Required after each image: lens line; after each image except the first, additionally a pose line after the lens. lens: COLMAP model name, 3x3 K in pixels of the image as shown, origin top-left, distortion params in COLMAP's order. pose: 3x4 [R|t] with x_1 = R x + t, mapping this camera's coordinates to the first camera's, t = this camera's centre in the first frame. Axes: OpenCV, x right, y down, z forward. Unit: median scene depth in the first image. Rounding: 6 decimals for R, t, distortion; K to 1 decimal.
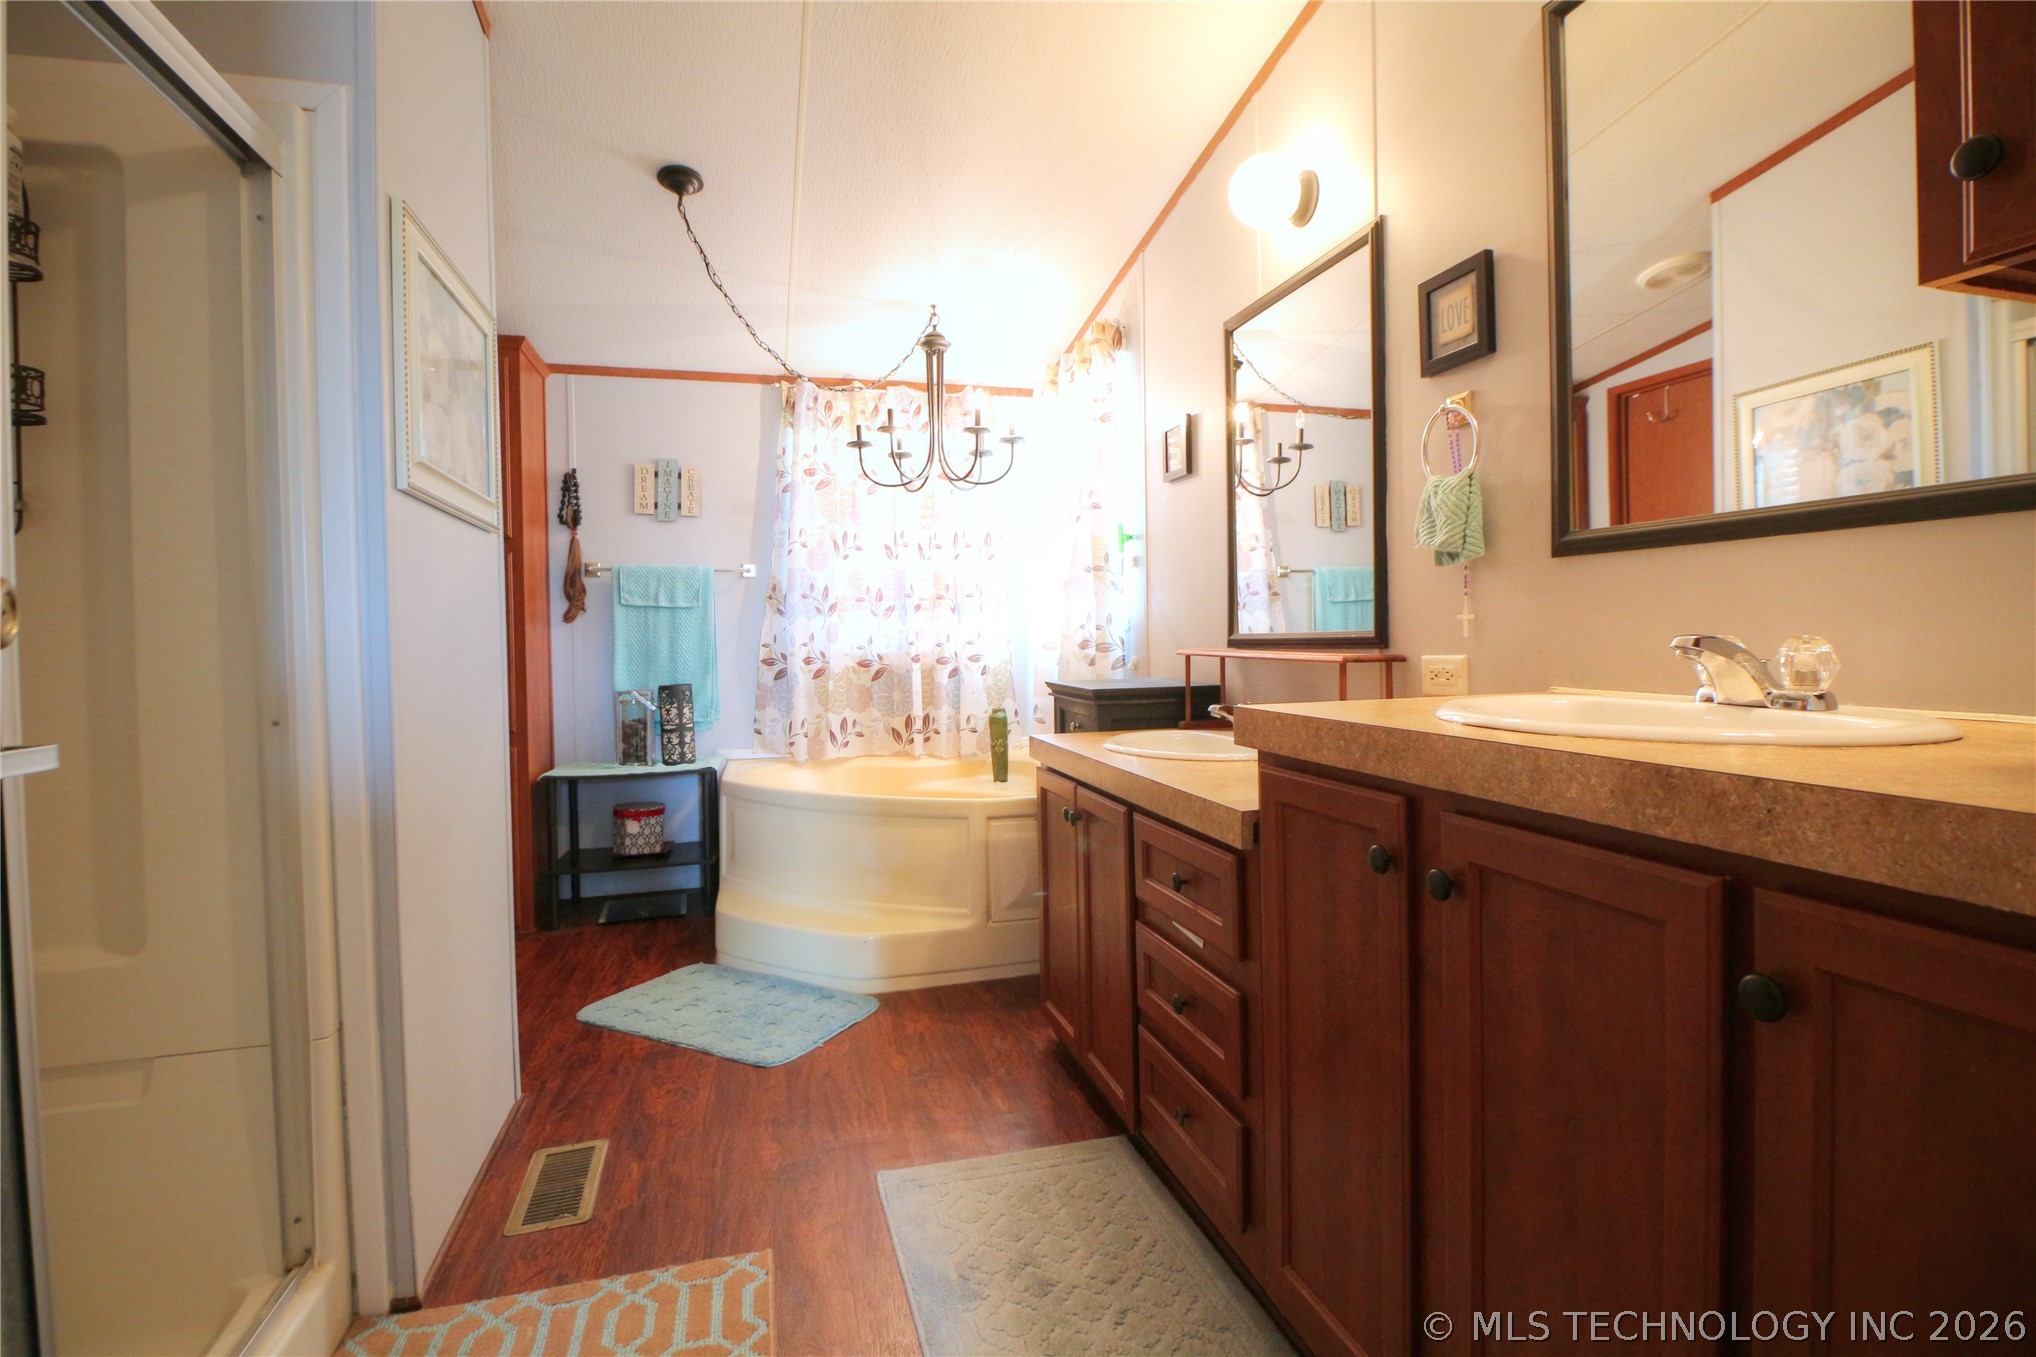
lens RADIAL K [[955.0, 0, 1025.3], [0, 955.0, 665.6], [0, 0, 1]] dist [-0.010853, -0.003738]
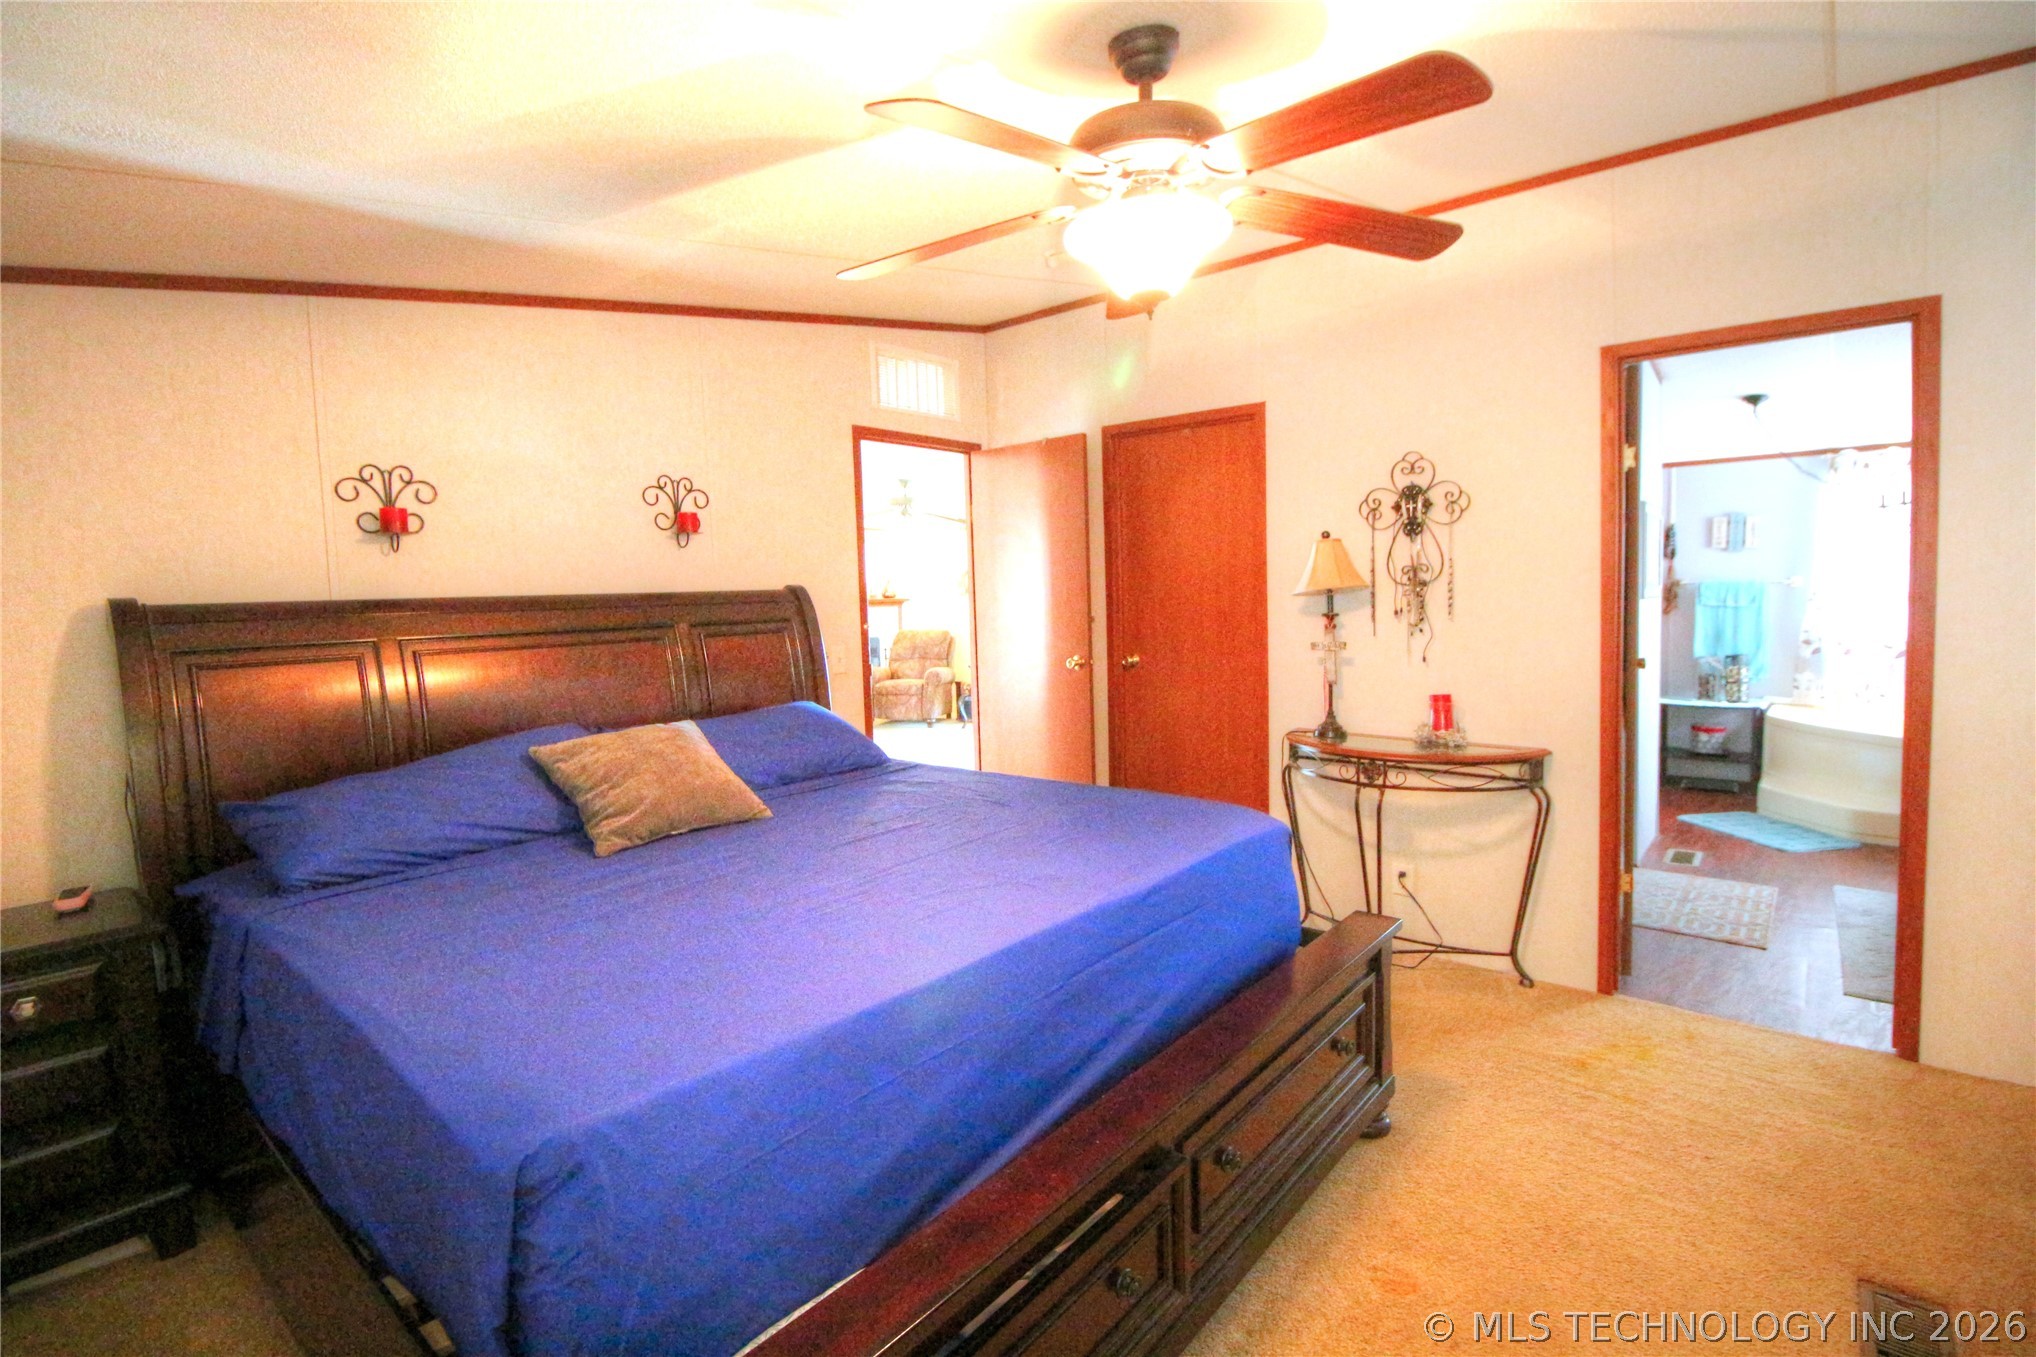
lens RADIAL K [[955.0, 0, 1023.7], [0, 955.0, 673.3], [0, 0, 1]] dist [-0.010853, -0.003738]
pose [[0.558991, 0.063799, -0.826716, 0.298777], [0.009675, 0.996466, 0.083441, -0.096207], [0.829117, -0.054641, 0.556398, -0.927740]]
